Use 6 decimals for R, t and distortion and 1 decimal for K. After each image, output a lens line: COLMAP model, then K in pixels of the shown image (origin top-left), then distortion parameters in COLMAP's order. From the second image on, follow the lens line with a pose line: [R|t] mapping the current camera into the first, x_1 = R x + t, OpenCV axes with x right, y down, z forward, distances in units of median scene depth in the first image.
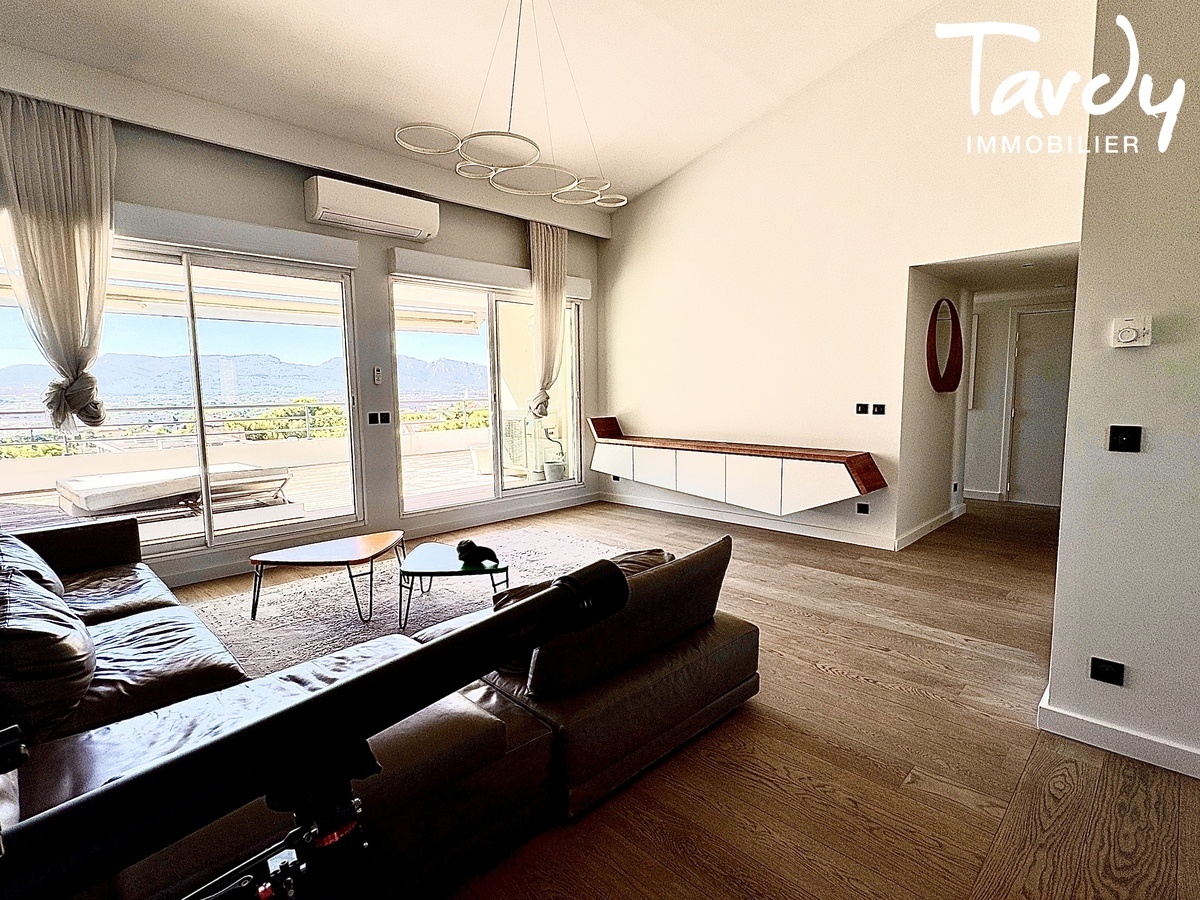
lens RADIAL K [[592.3, 0, 601.7], [0, 592.3, 446.6], [0, 0, 1]] dist [0.002471, 0.000141]
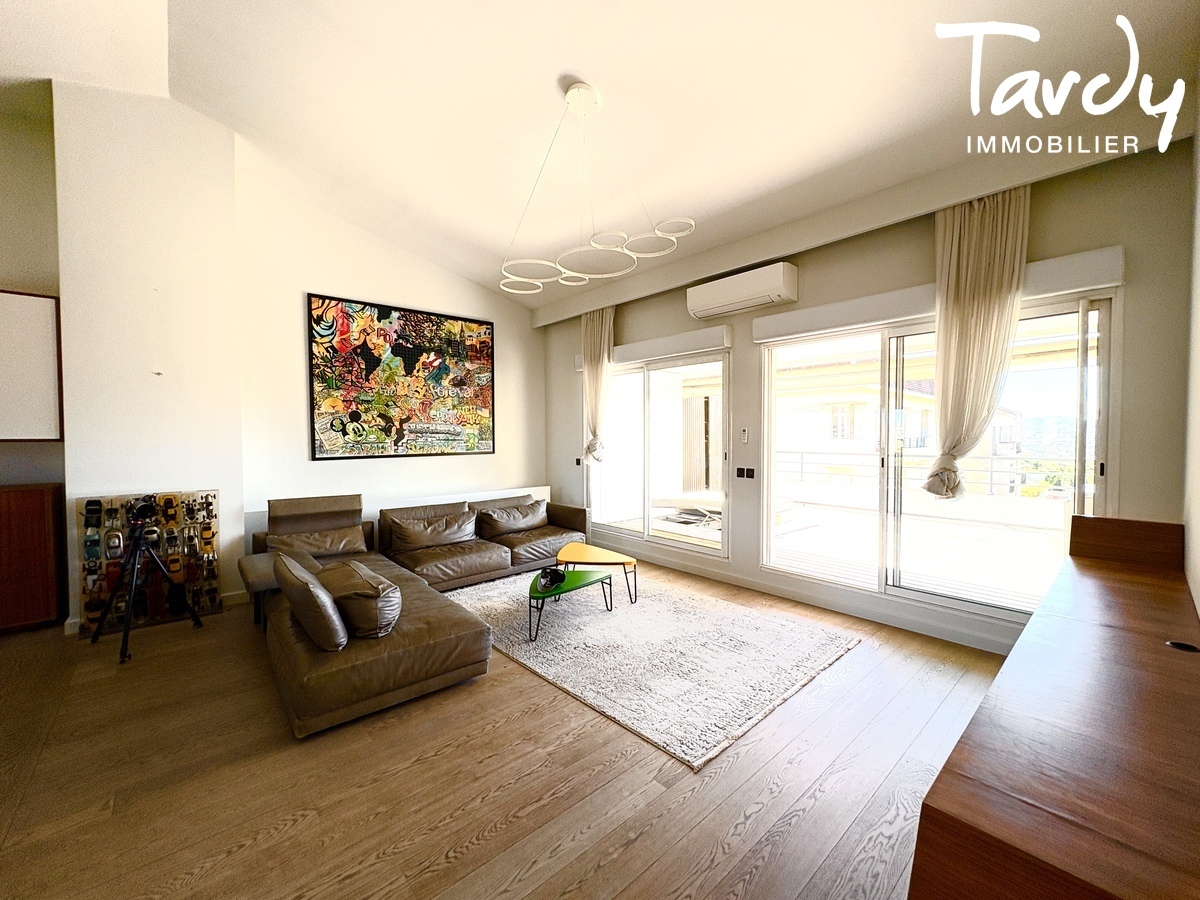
lens RADIAL K [[481.2, 0, 600.0], [0, 481.2, 450.0], [0, 0, 1]] dist [0.000152, -0.000062]
pose [[-0.058917, 0.044052, -0.997290, 0.566295], [-0.097516, 0.993994, 0.049668, -0.113546], [0.993489, 0.100178, -0.054268, 0.797913]]
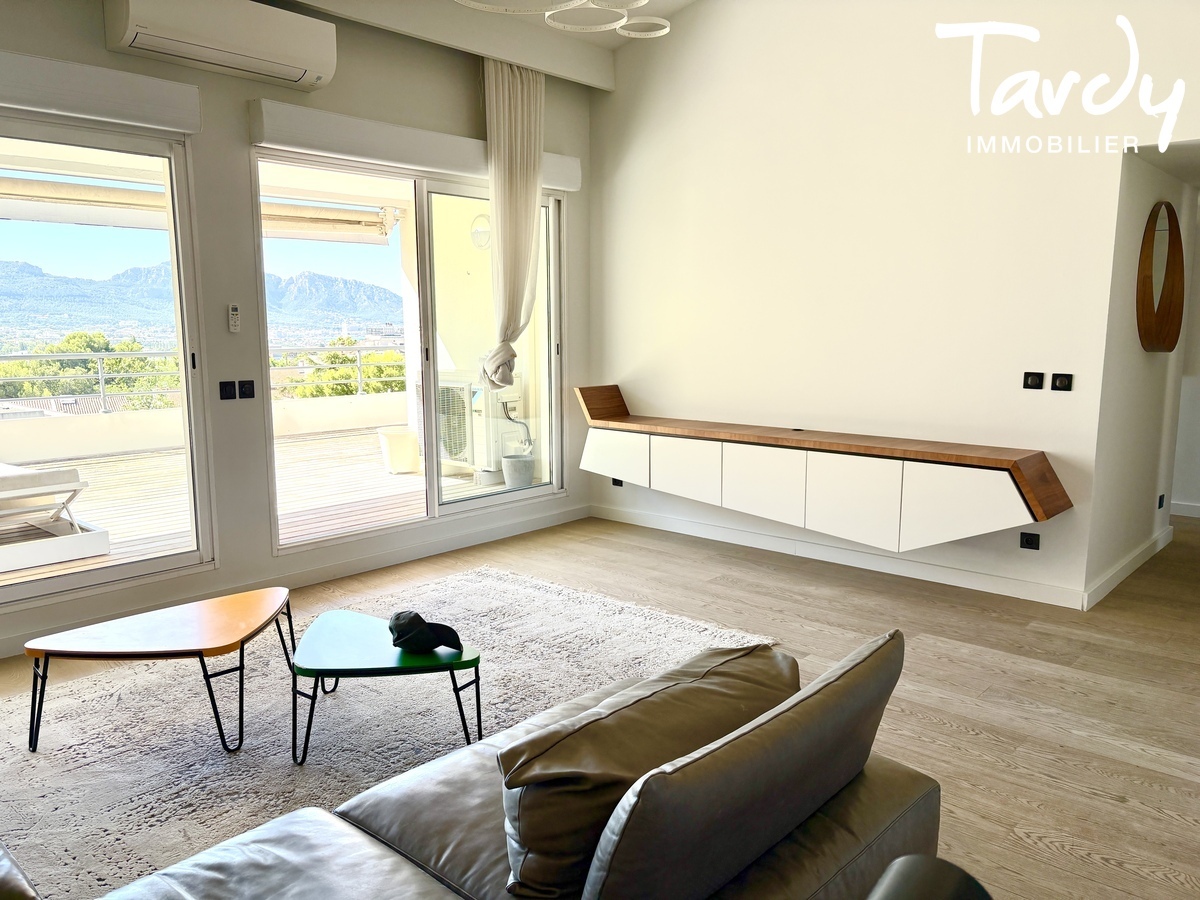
lens RADIAL K [[902.4, 0, 600.0], [0, 902.4, 450.0], [0, 0, 1]] dist [0.053807, -0.058373]
pose [[0.998827, 0.003175, 0.048326, -0.057126], [-0.005199, 0.999111, 0.041827, -0.028652], [-0.048150, -0.042029, 0.997955, 0.070803]]
